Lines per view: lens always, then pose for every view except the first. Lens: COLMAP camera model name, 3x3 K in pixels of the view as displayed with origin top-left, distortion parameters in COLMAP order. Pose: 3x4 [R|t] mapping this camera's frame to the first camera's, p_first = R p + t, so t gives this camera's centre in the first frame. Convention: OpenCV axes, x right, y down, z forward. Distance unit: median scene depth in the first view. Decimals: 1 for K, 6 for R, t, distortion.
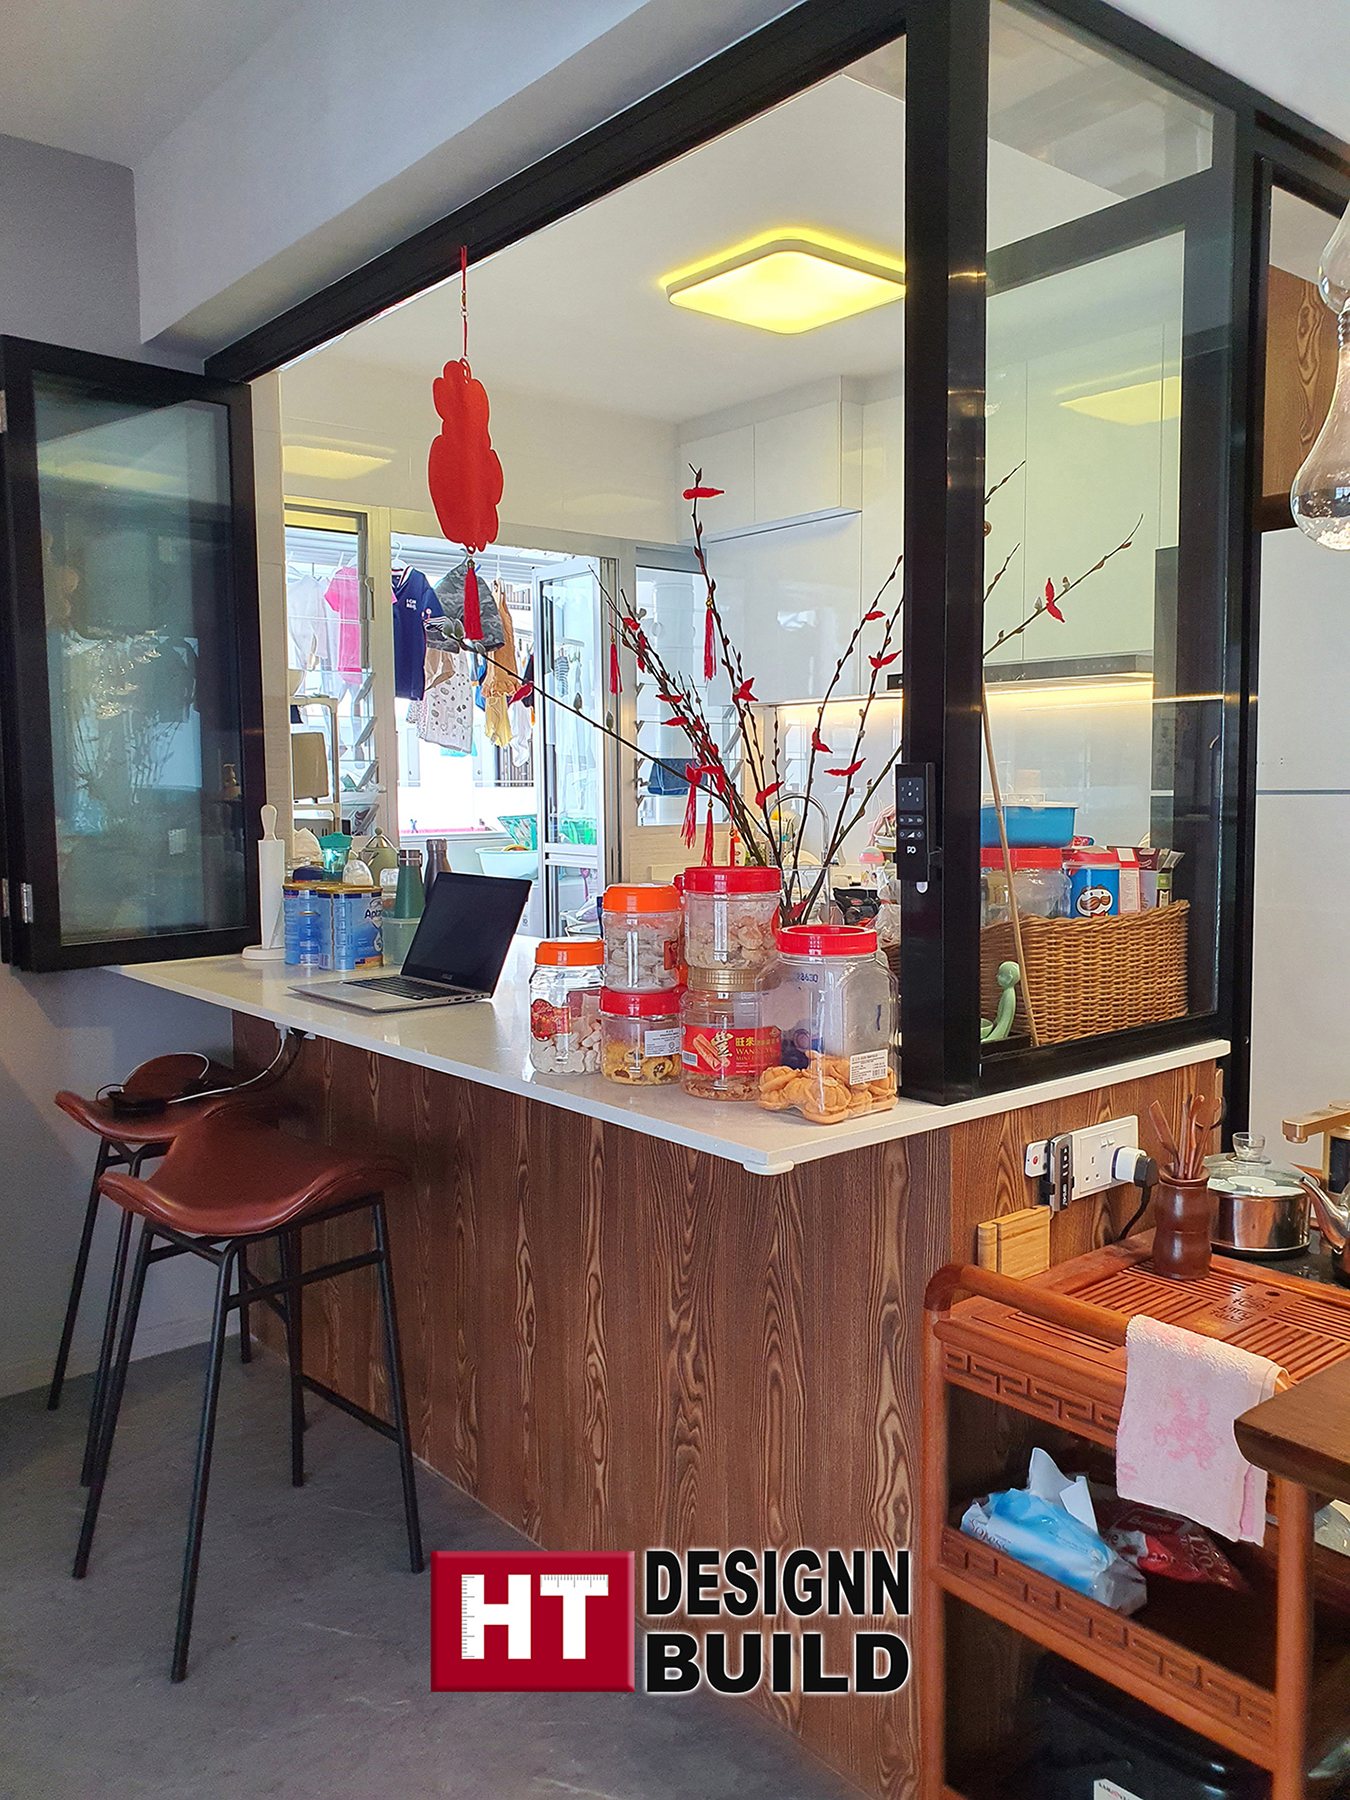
lens RADIAL K [[1411.0, 0, 681.5], [0, 1411.0, 881.9], [0, 0, 1]] dist [0.012134, 0.003957]
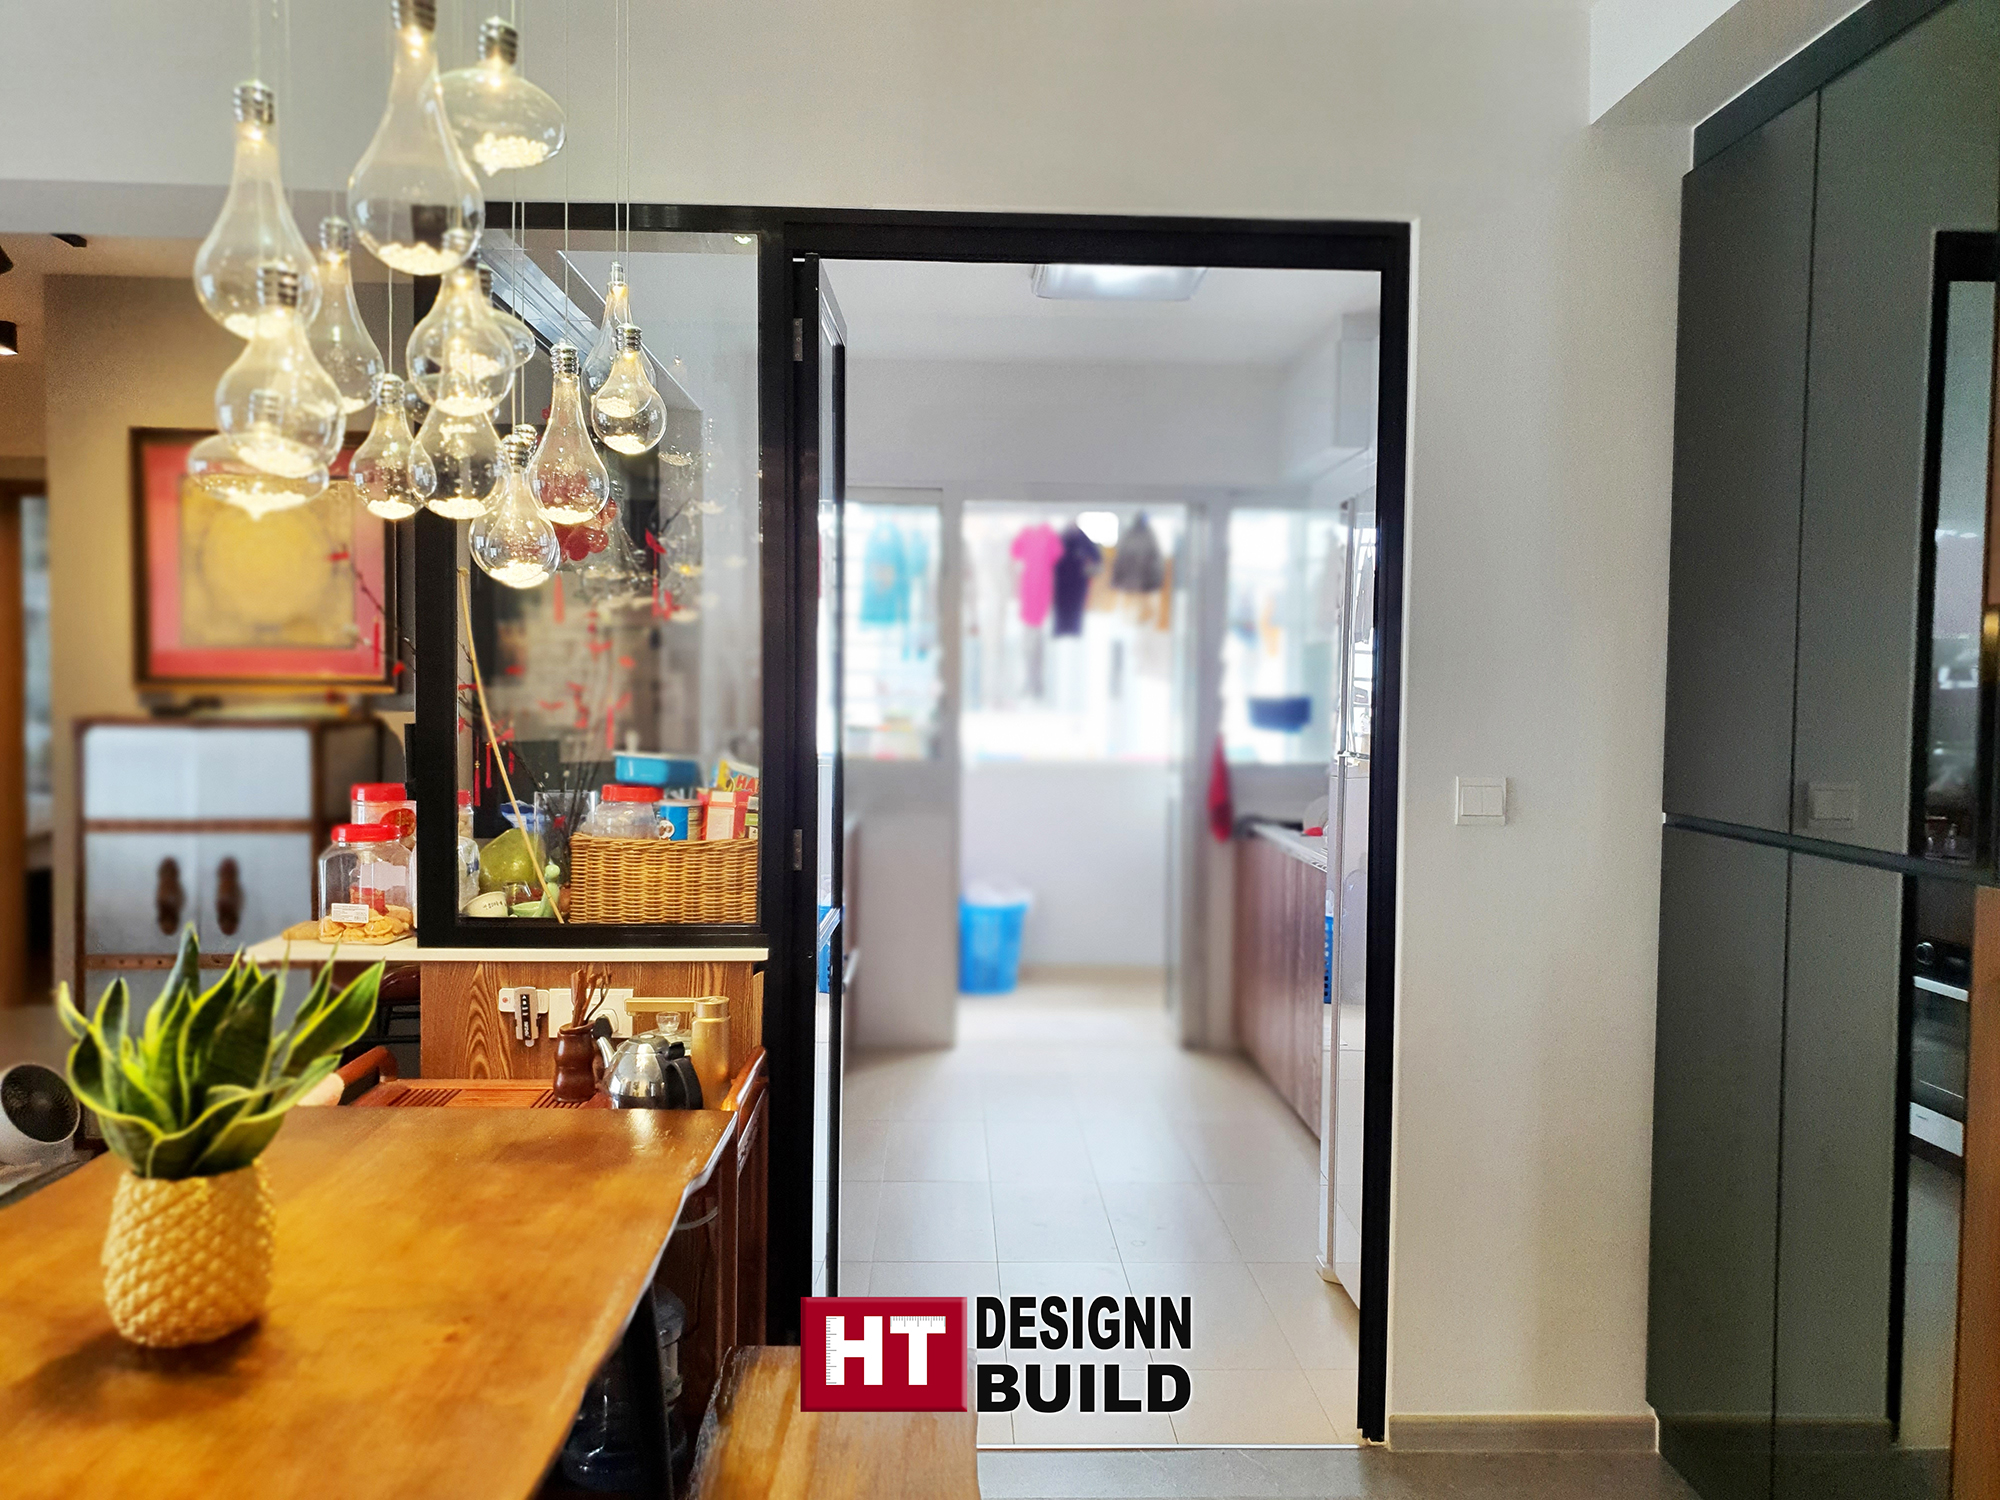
lens RADIAL K [[1567.8, 0, 1000.3], [0, 1567.8, 736.5], [0, 0, 1]] dist [0.012134, 0.003957]
pose [[0.789479, 0.036725, -0.612677, 1.393080], [-0.063110, 0.997775, -0.021513, -0.059213], [0.610524, 0.055650, 0.790040, 0.023599]]
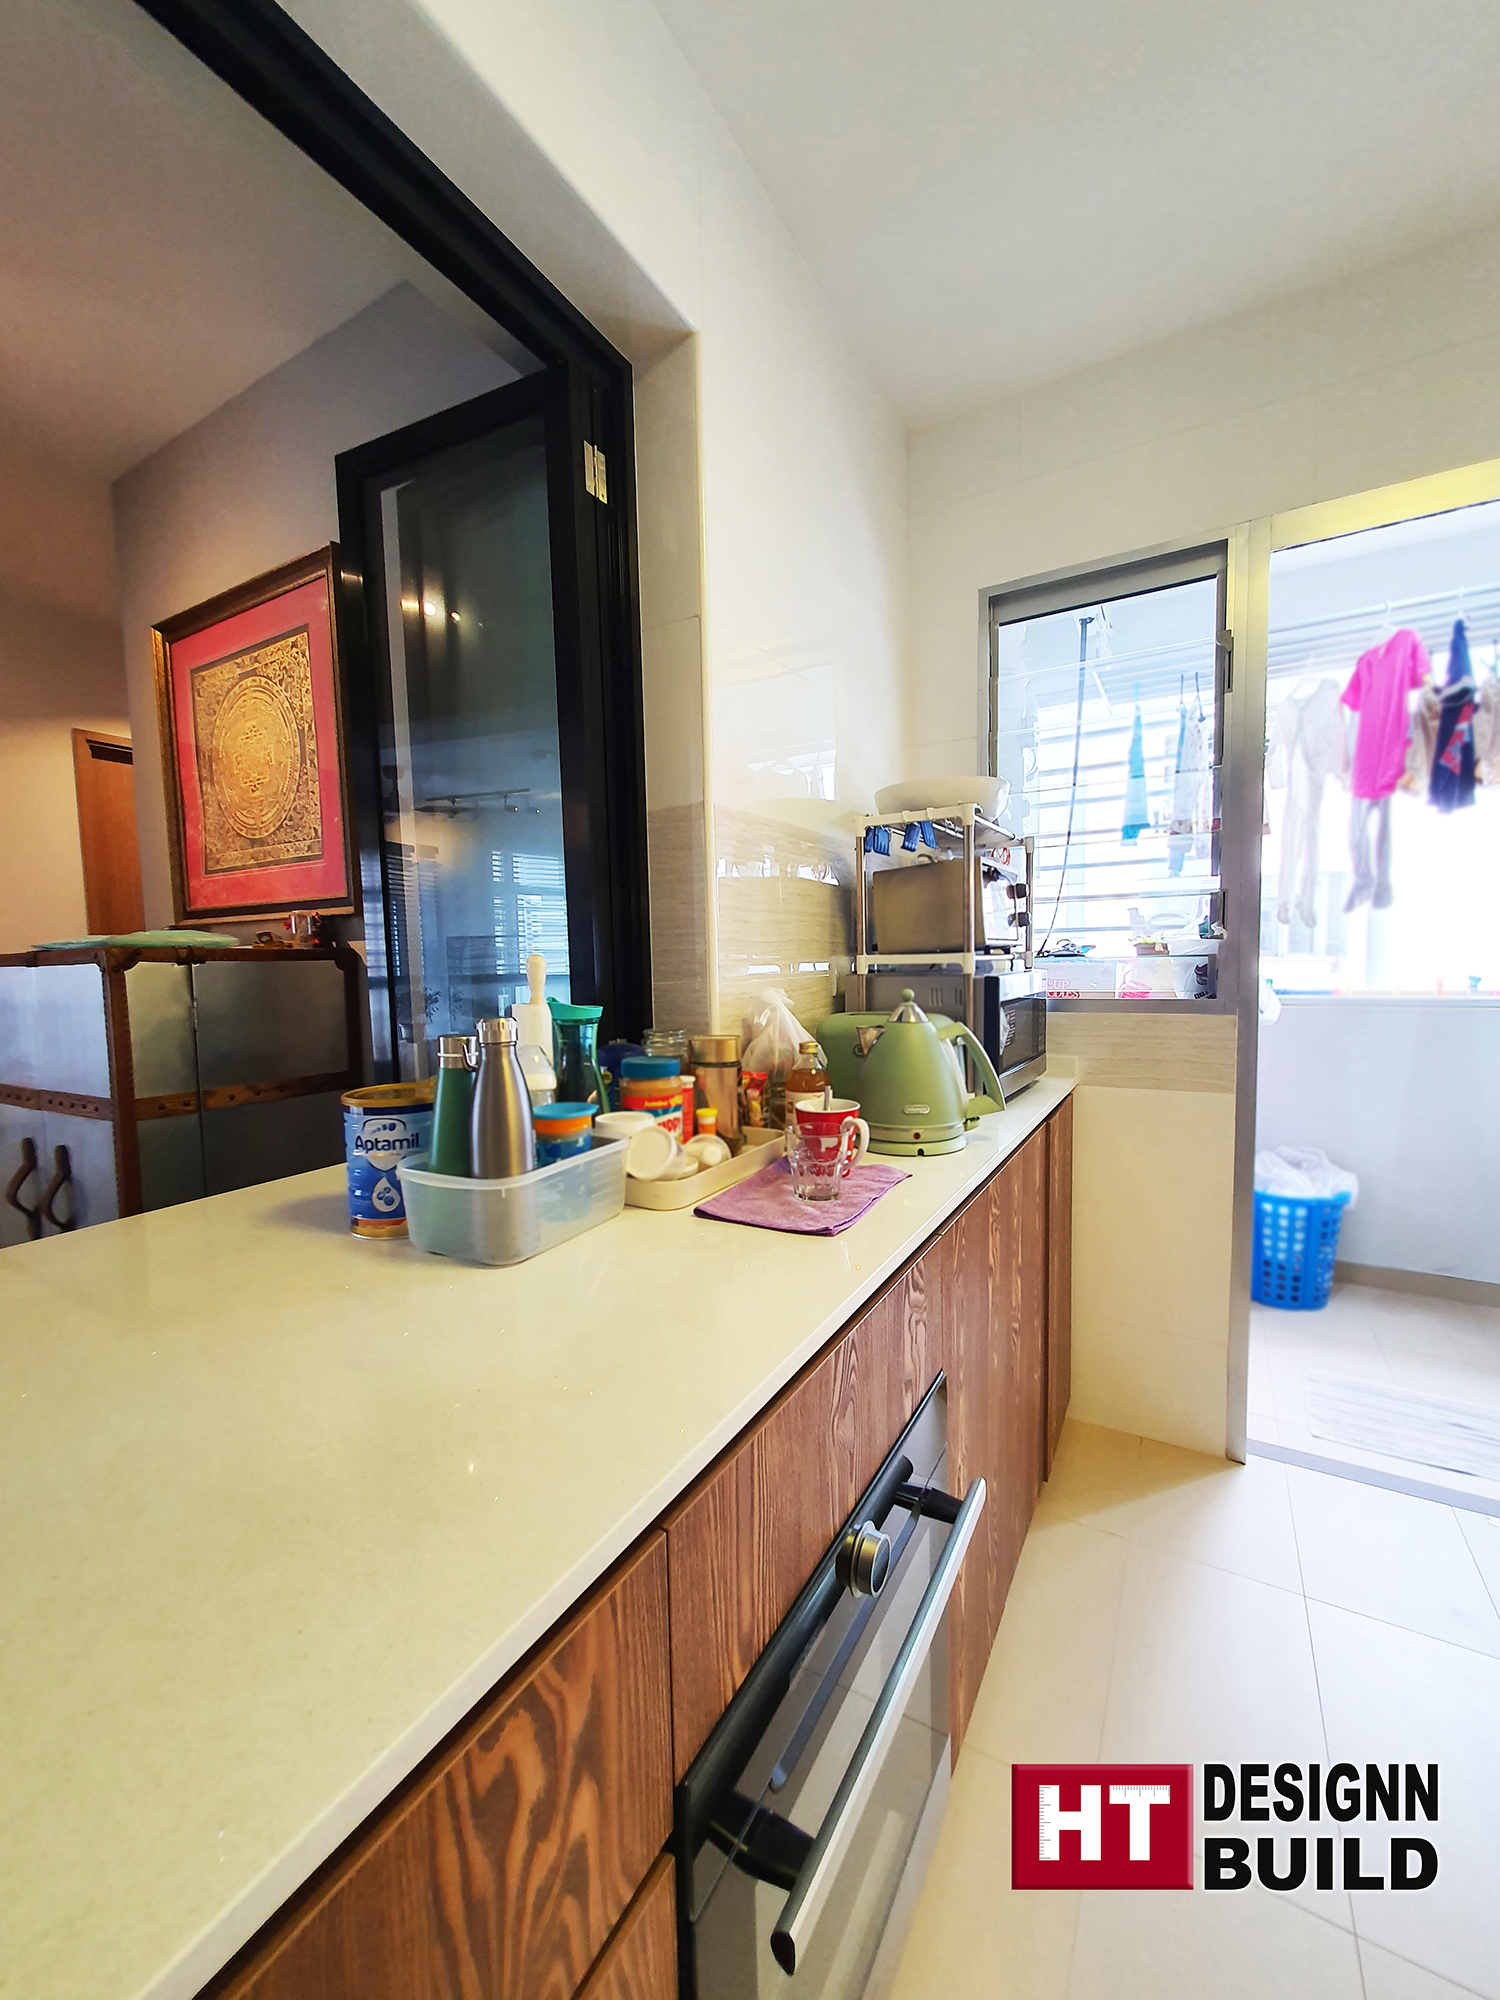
lens RADIAL K [[796.7, 0, 742.8], [0, 796.7, 1012.2], [0, 0, 1]] dist [0.006126, -0.000204]
pose [[0.339168, 0.069064, -0.938187, 0.183553], [-0.049984, 0.997216, 0.055340, -0.081270], [0.939397, 0.028125, 0.341676, 1.447238]]
